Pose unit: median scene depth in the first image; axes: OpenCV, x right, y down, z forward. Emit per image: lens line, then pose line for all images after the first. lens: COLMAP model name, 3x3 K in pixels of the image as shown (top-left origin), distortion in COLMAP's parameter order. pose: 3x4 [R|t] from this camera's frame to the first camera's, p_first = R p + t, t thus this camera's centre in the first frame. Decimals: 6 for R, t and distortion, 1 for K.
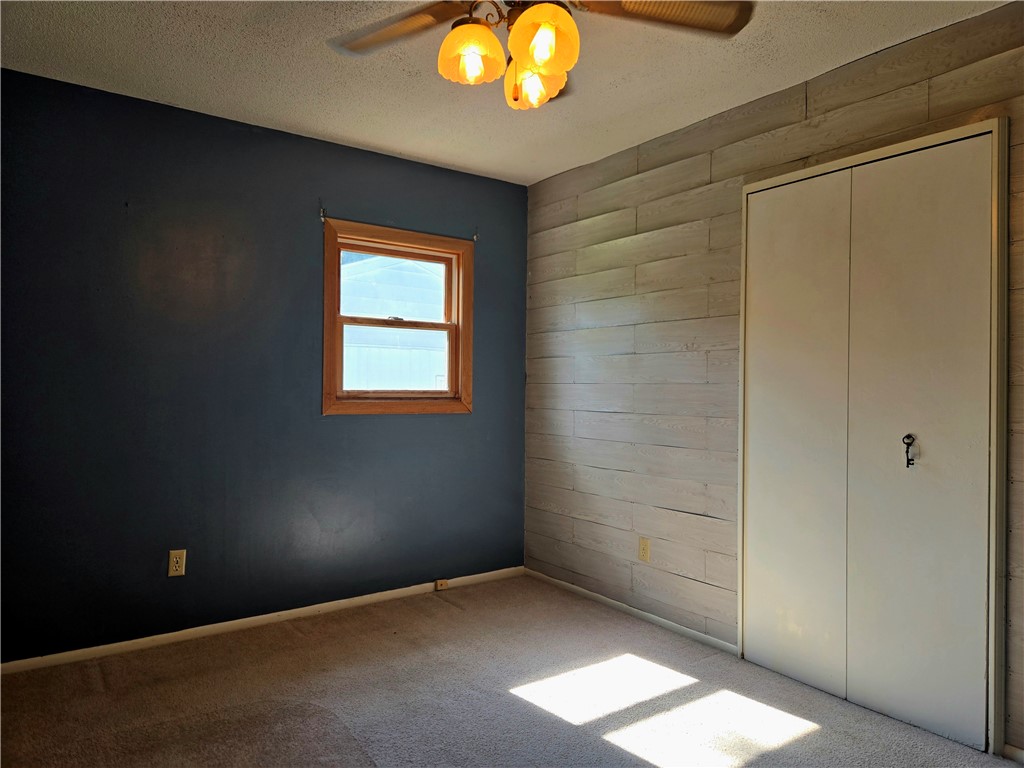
lens RADIAL K [[693.1, 0, 503.6], [0, 693.1, 379.2], [0, 0, 1]] dist [0.068999, -0.053146]
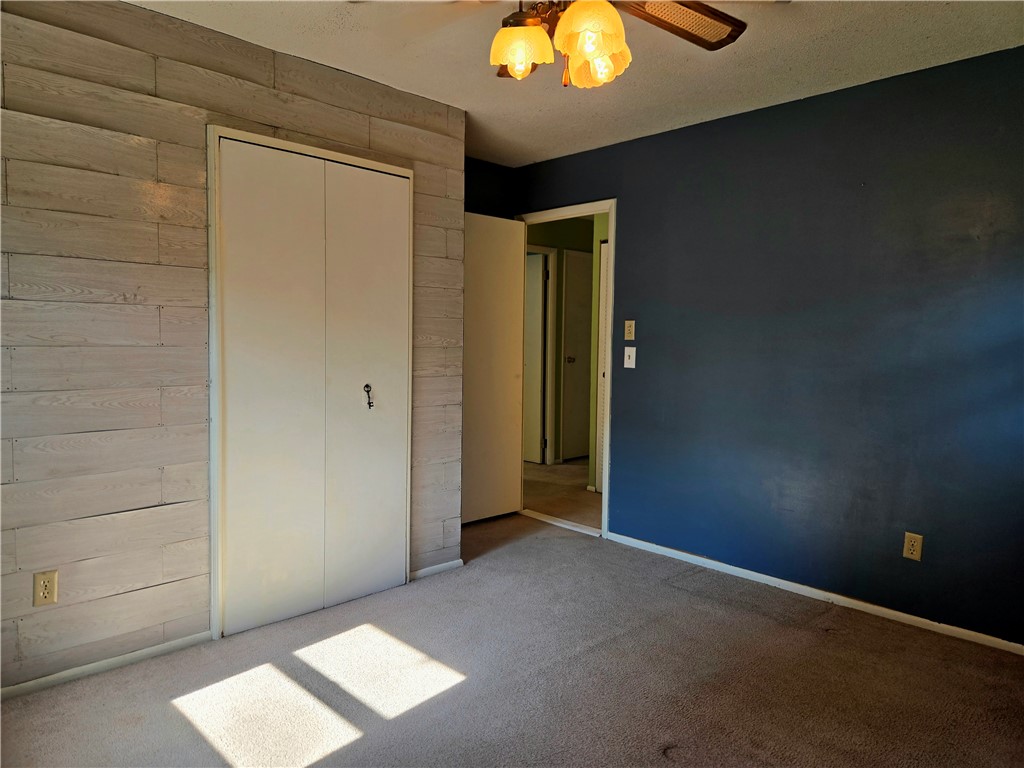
lens RADIAL K [[693.1, 0, 503.6], [0, 693.1, 379.2], [0, 0, 1]] dist [0.068999, -0.053146]
pose [[-0.151123, -0.066782, 0.986257, -0.577308], [-0.021667, 0.997699, 0.064237, -0.016147], [-0.988278, -0.011661, -0.152222, 0.713785]]
